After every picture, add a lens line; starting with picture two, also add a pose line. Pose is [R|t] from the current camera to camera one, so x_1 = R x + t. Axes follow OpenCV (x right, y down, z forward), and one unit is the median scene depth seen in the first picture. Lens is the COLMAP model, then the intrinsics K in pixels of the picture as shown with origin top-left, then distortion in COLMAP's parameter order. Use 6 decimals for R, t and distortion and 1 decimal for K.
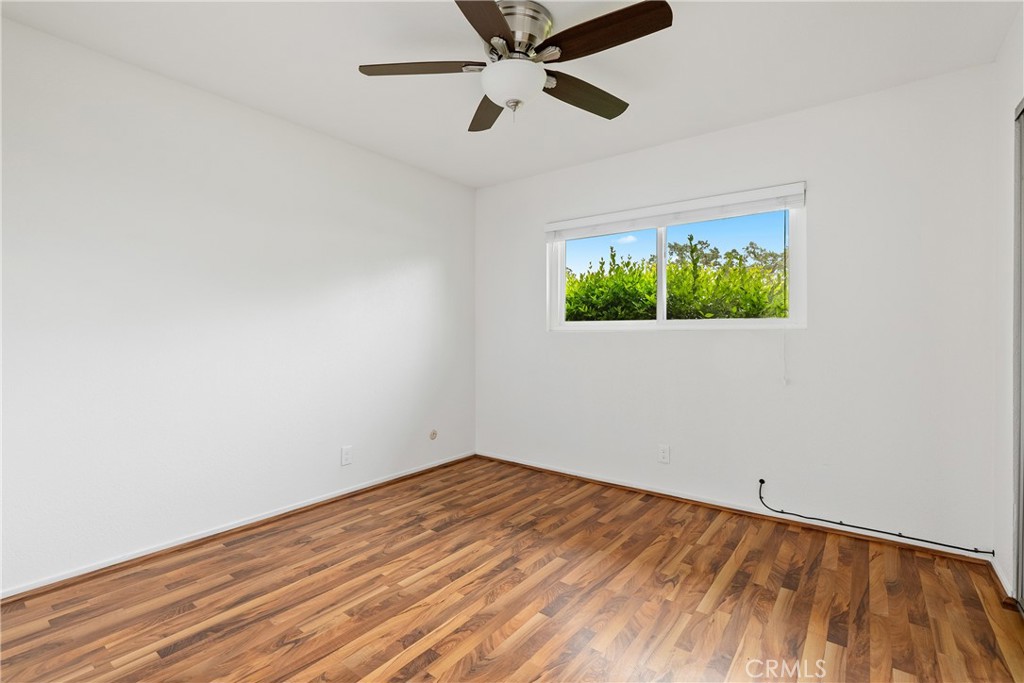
lens RADIAL K [[476.1, 0, 512.7], [0, 476.1, 336.0], [0, 0, 1]] dist [0.001928, 0.000095]
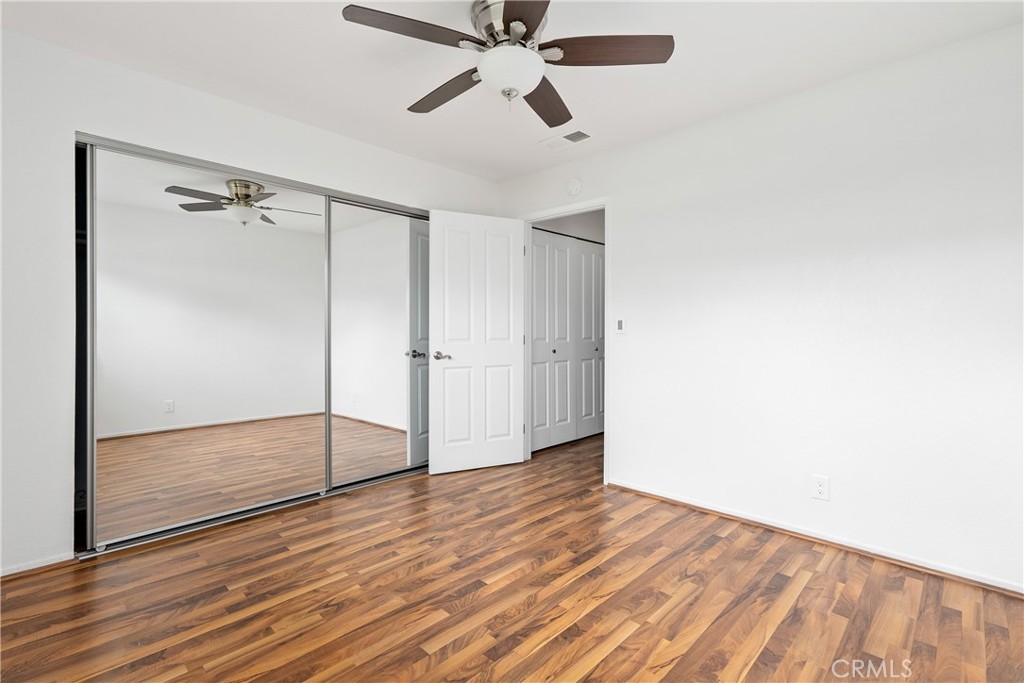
lens RADIAL K [[476.1, 0, 513.1], [0, 476.1, 335.4], [0, 0, 1]] dist [0.001928, 0.000095]
pose [[-0.993231, -0.010146, 0.115716, -0.117976], [-0.008223, 0.999820, 0.017084, -0.008511], [-0.115868, 0.016017, -0.993135, 1.981342]]
